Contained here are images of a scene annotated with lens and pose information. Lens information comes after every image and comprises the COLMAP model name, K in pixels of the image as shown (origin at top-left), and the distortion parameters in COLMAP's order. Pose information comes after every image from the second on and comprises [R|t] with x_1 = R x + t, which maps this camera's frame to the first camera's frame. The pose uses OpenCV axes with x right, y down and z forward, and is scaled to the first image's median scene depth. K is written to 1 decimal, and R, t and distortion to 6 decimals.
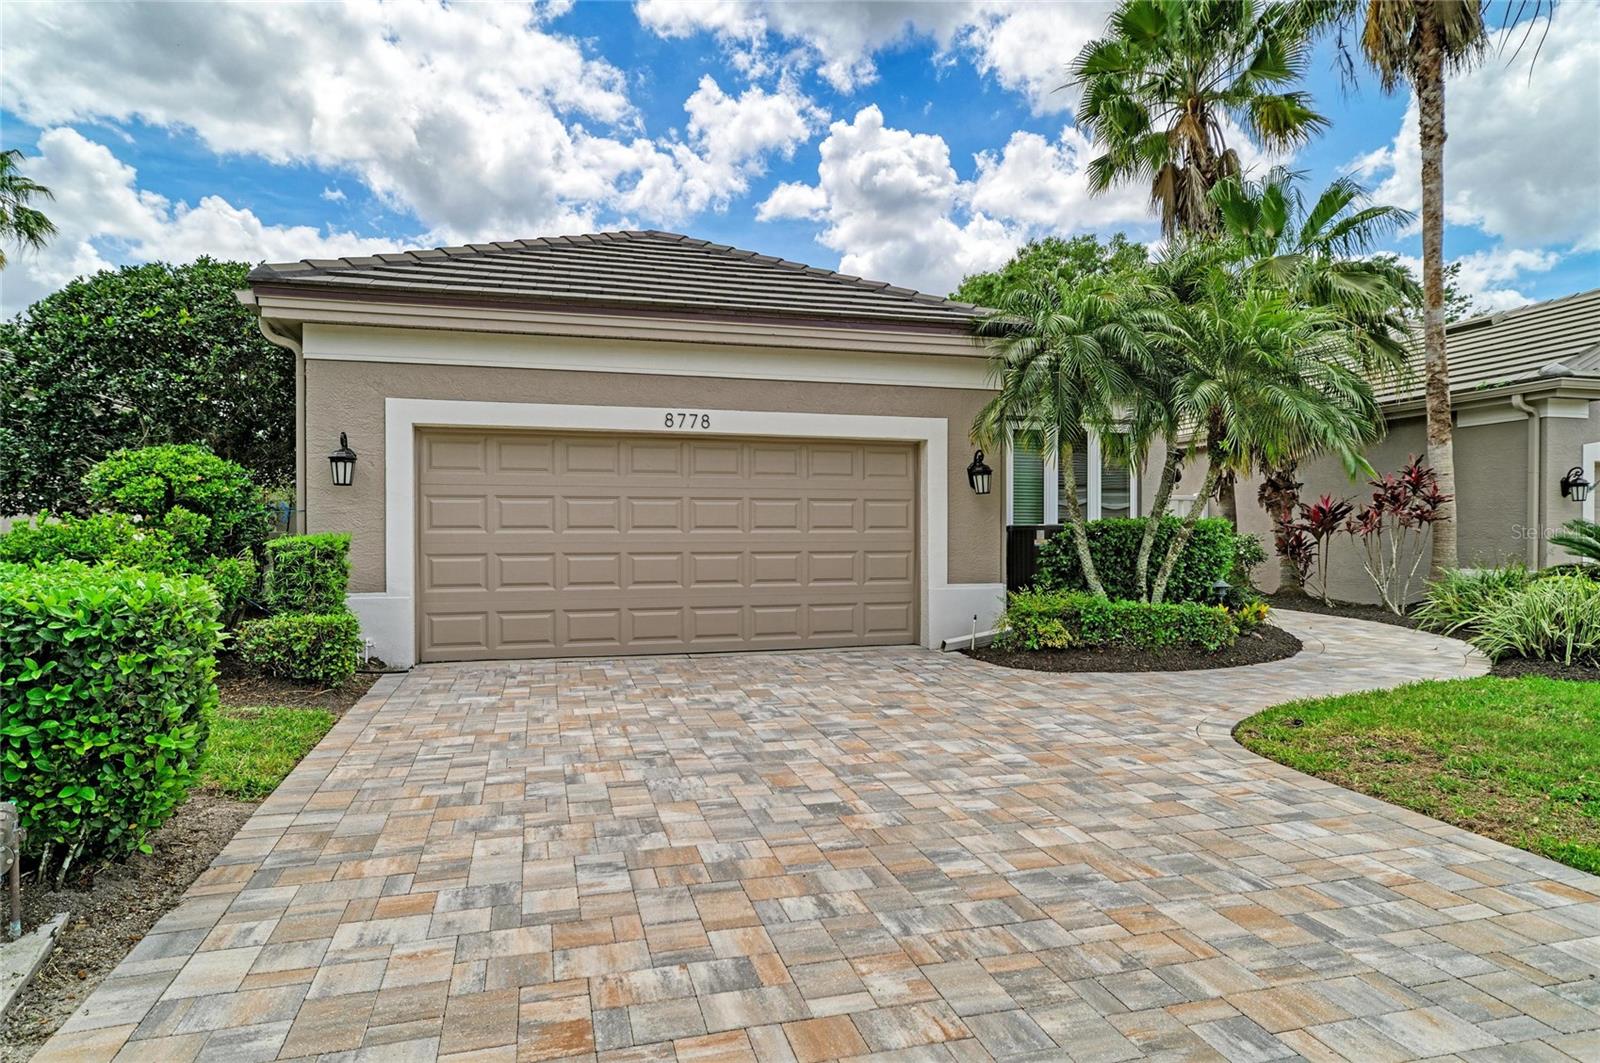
lens RADIAL K [[929.5, 0, 806.2], [0, 929.5, 523.4], [0, 0, 1]] dist [0.002270, 0.001603]
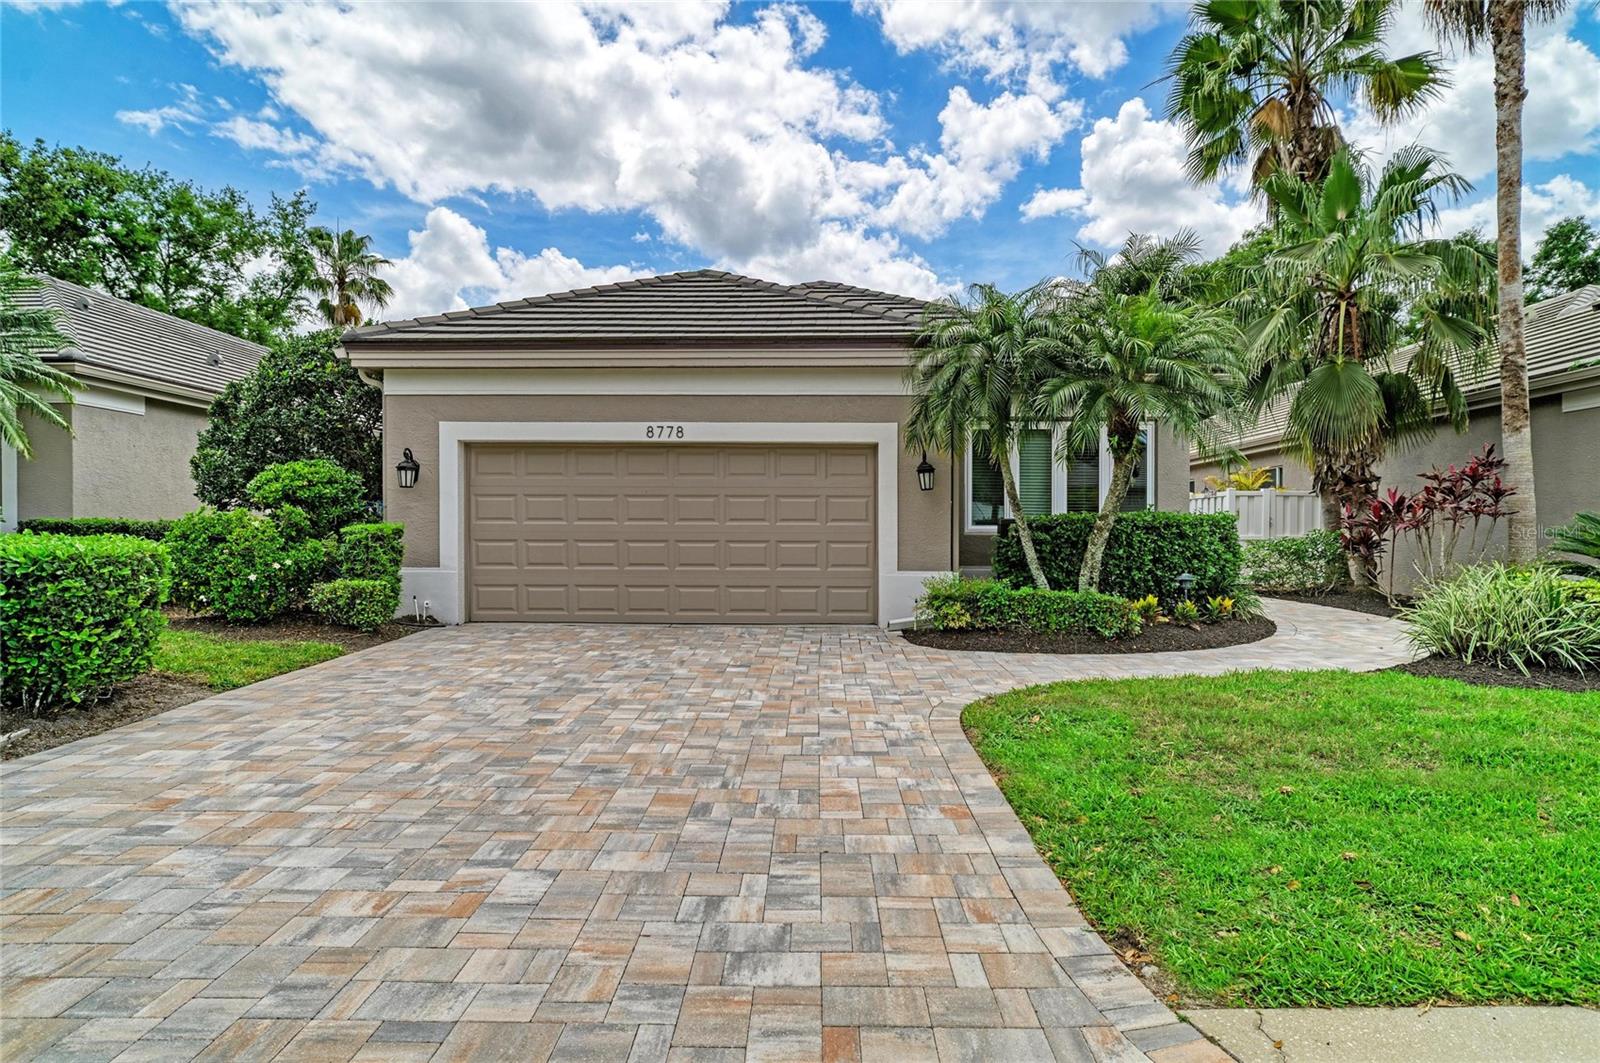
lens RADIAL K [[891.5, 0, 800.0], [0, 891.5, 531.5], [0, 0, 1]] dist [0.002519, -0.001077]
pose [[0.955786, 0.005166, -0.294018, 0.379008], [-0.002220, 0.999944, 0.010355, 0.007366], [0.294055, -0.009244, 0.955744, -0.064257]]
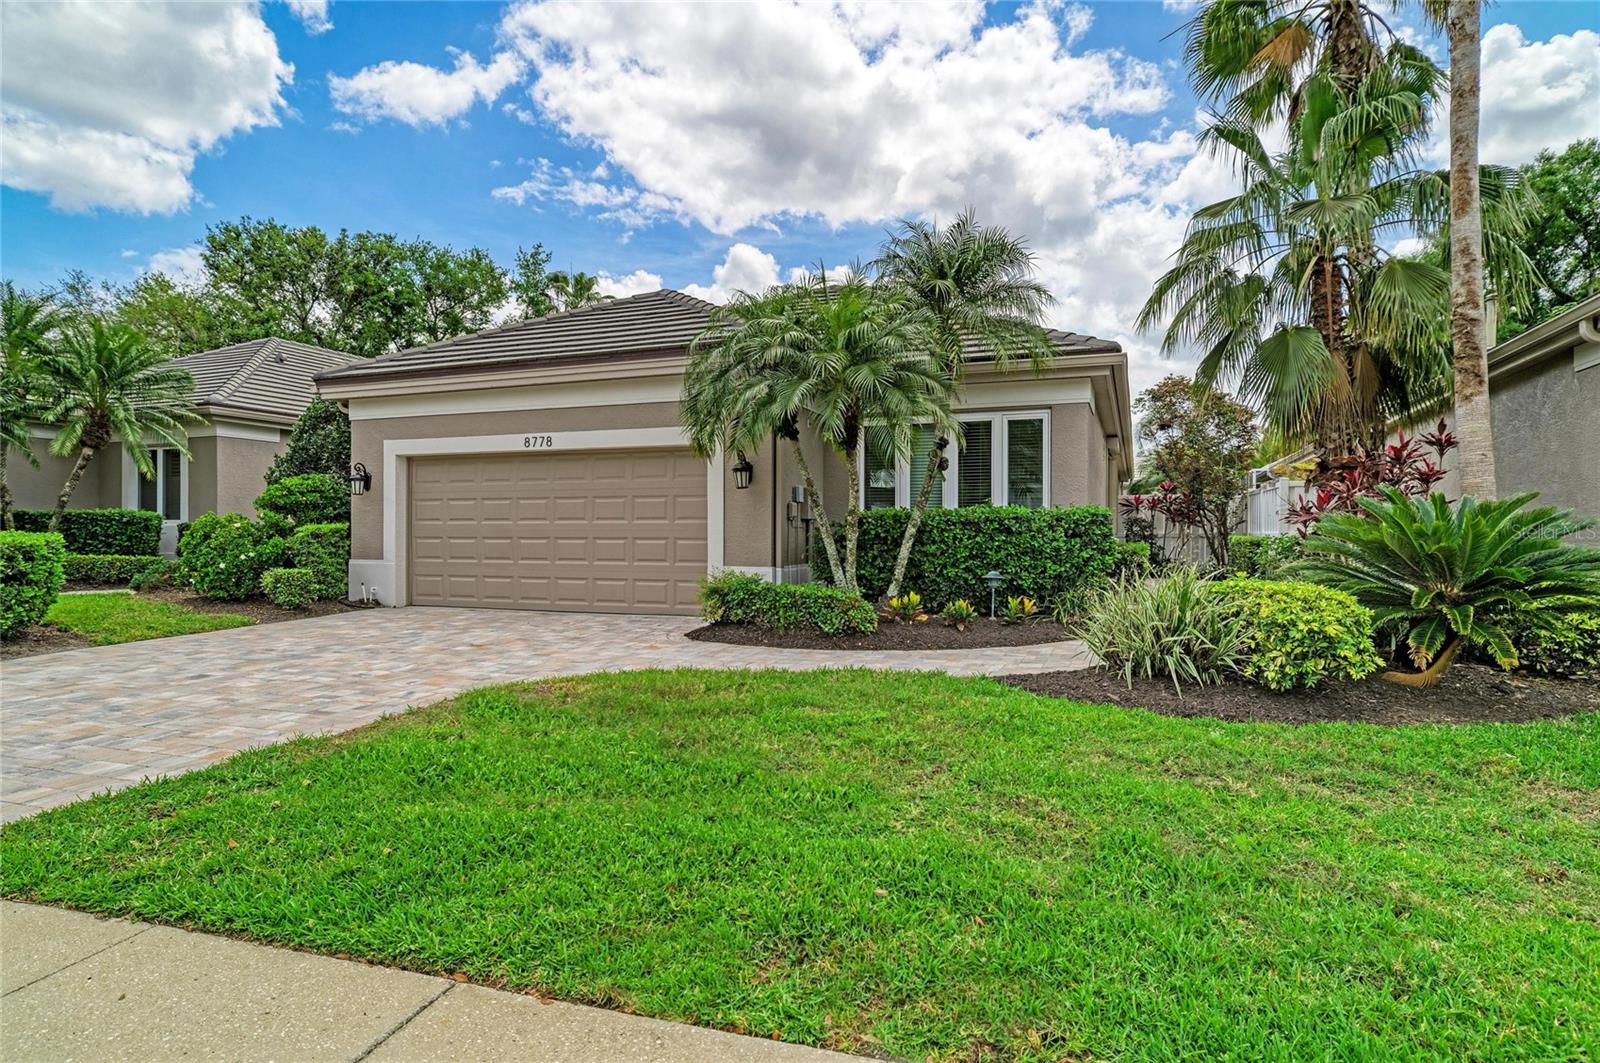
lens RADIAL K [[883.9, 0, 804.5], [0, 883.9, 502.4], [0, 0, 1]] dist [-0.001414, -0.000309]
pose [[0.808040, -0.017266, -0.588875, 0.953432], [0.006059, 0.999761, -0.020998, 0.009914], [0.589097, 0.013399, 0.807951, 0.167047]]
